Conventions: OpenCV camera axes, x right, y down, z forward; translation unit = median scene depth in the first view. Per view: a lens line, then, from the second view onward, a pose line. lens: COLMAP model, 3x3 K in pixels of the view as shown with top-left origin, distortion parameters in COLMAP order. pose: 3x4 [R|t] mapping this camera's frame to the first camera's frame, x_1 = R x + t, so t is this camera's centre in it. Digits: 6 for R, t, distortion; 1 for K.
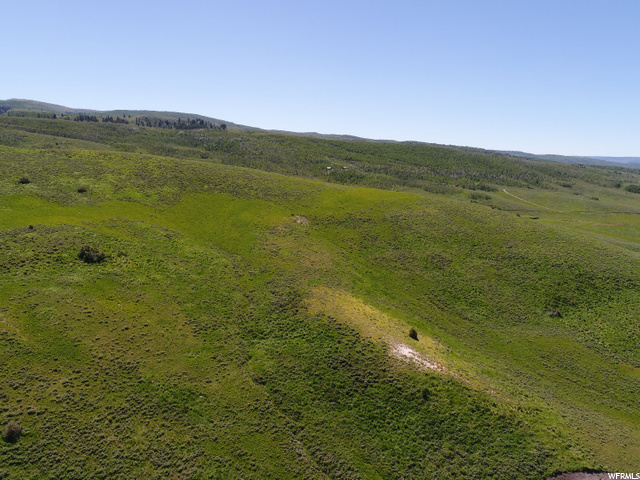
lens RADIAL K [[481.7, 0, 320.4], [0, 481.7, 240.1], [0, 0, 1]] dist [-0.002949, -0.001348]
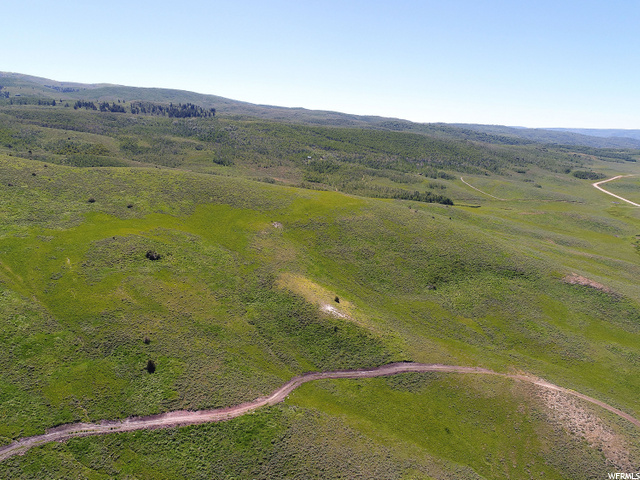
lens RADIAL K [[481.7, 0, 319.6], [0, 481.7, 240.1], [0, 0, 1]] dist [-0.002949, -0.001348]
pose [[0.999755, -0.002740, 0.021983, 0.058353], [0.001420, 0.998207, 0.059847, -0.086441], [-0.022108, -0.059801, 0.997965, -0.504382]]
